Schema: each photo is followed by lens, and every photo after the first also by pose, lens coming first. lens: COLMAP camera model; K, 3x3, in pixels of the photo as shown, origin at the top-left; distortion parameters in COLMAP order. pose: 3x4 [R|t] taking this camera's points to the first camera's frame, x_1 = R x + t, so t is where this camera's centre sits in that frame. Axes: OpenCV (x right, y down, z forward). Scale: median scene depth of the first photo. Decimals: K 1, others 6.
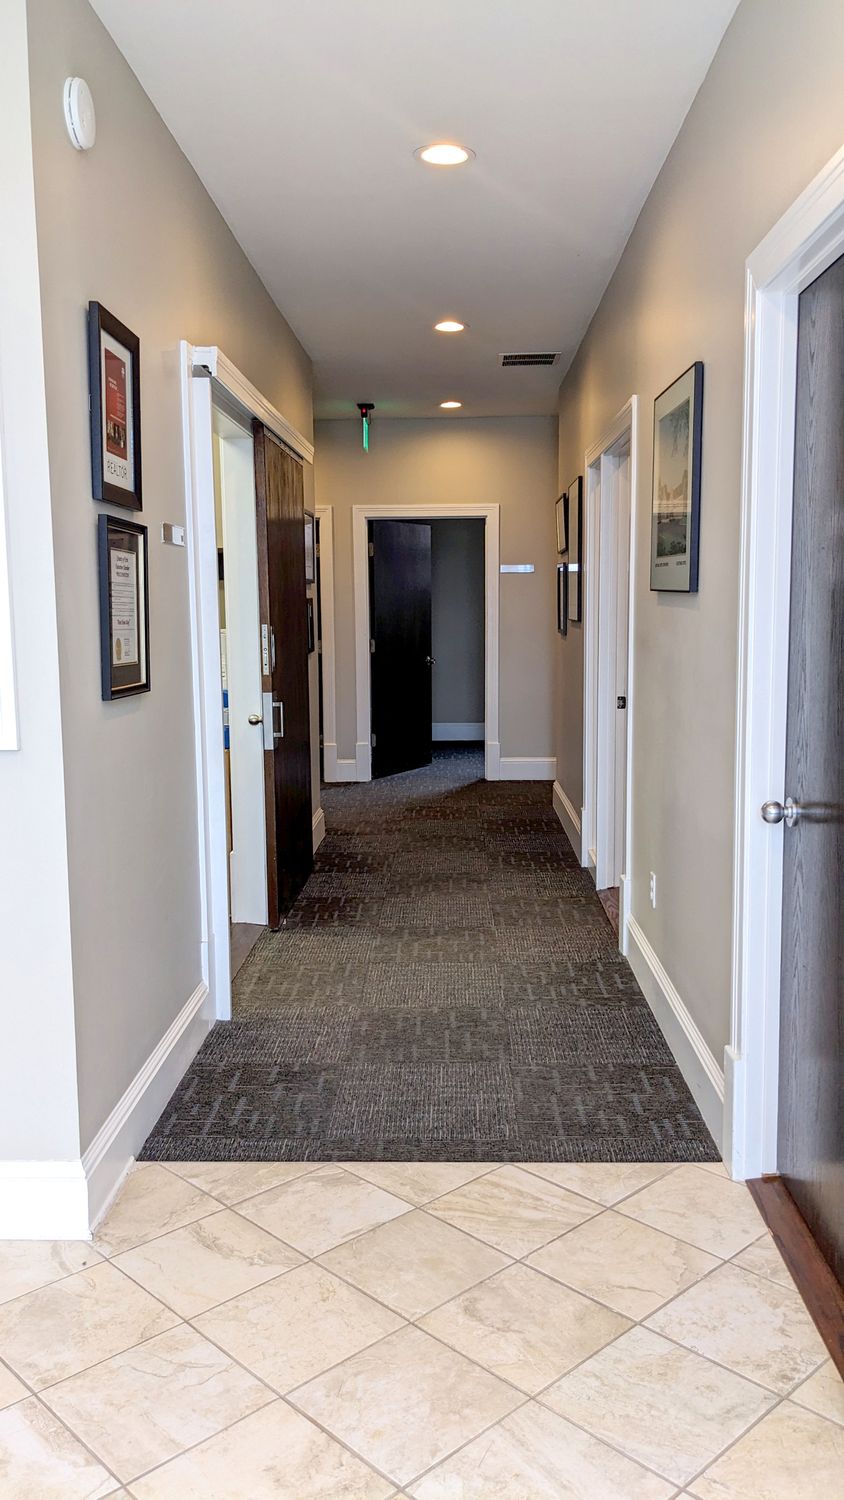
lens RADIAL K [[1193.9, 0, 424.1], [0, 1193.9, 746.0], [0, 0, 1]] dist [0.024698, -0.005481]
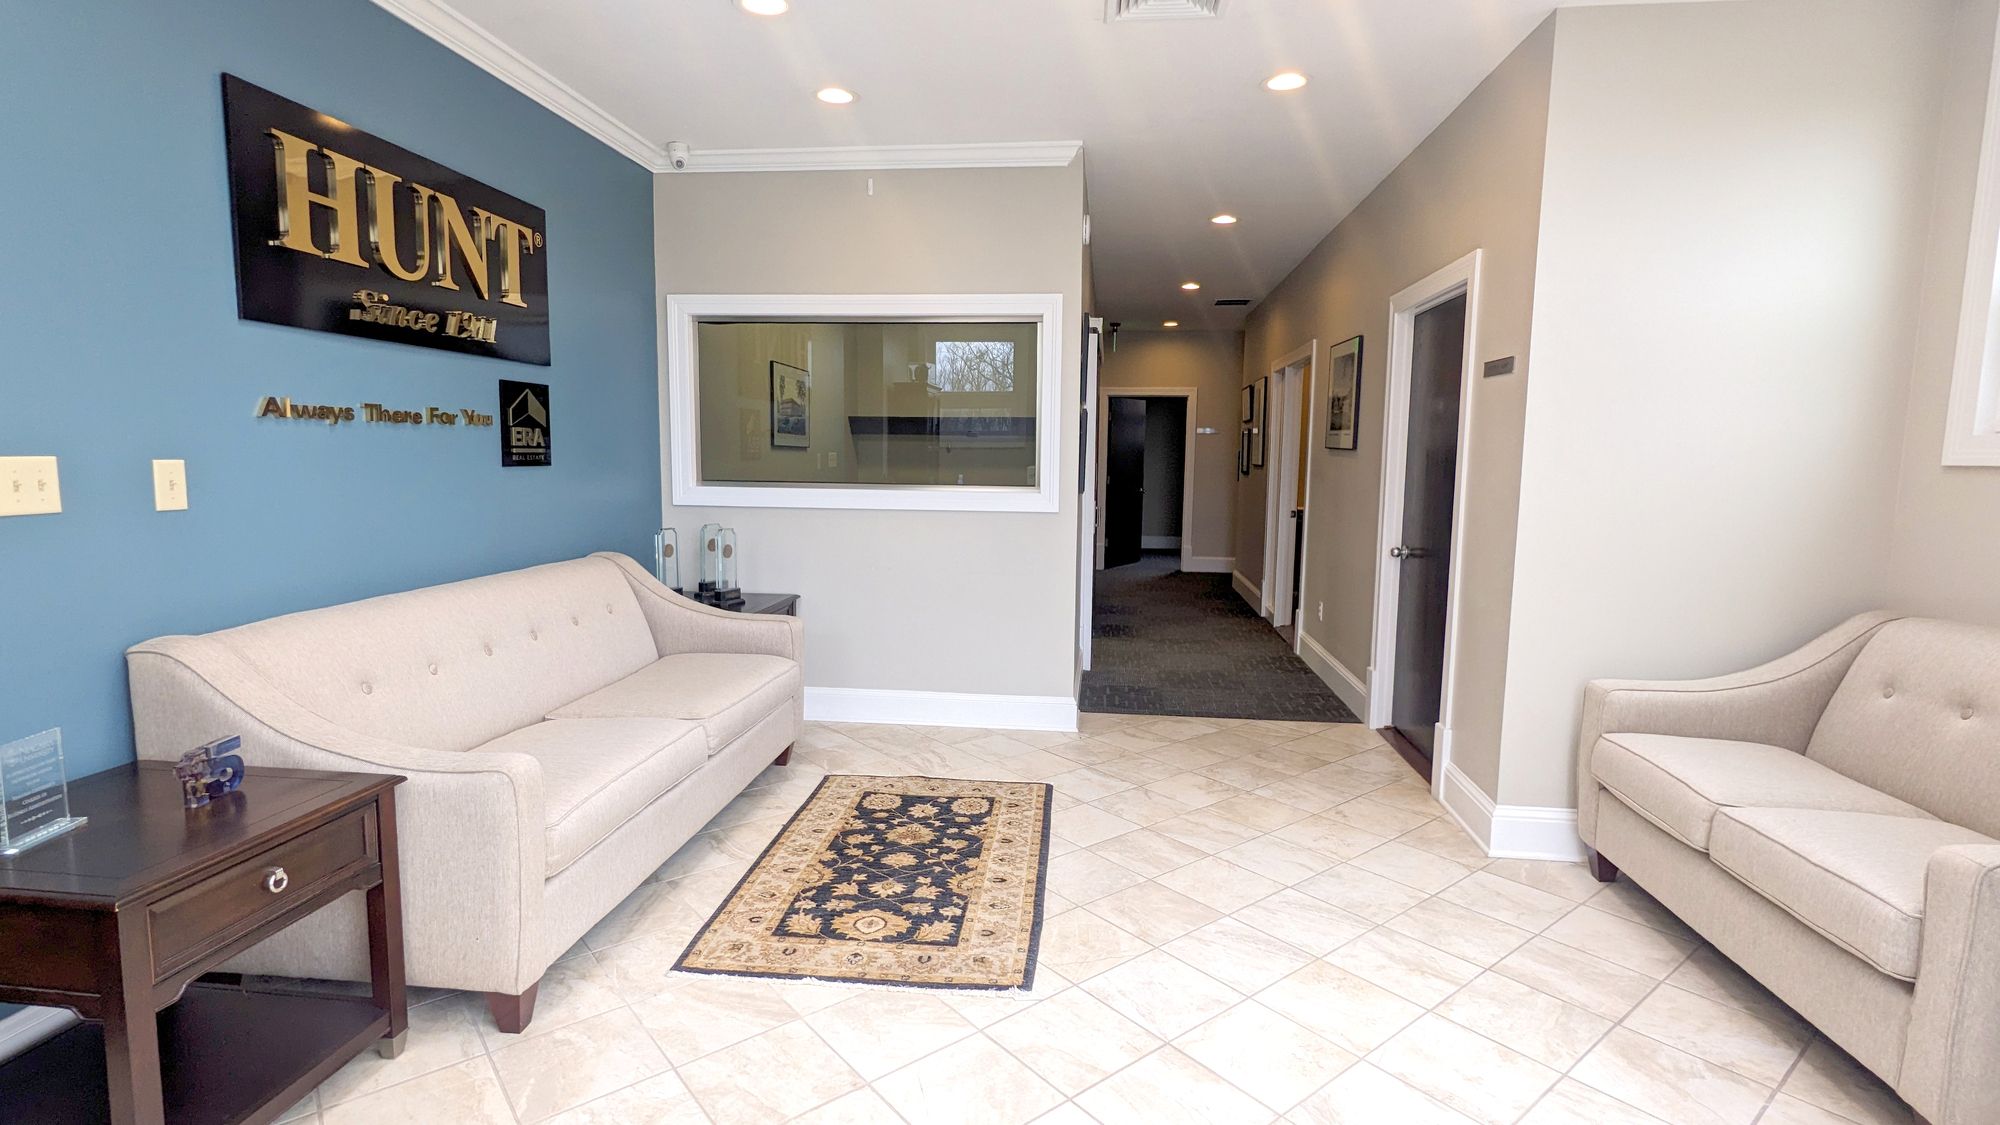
lens RADIAL K [[960.5, 0, 994.2], [0, 960.5, 565.3], [0, 0, 1]] dist [0.001755, 0.002283]
pose [[0.995734, 0.028382, -0.087798, -0.133449], [-0.028629, 0.999589, -0.001552, 0.049473], [0.087718, 0.004059, 0.996137, -0.380254]]
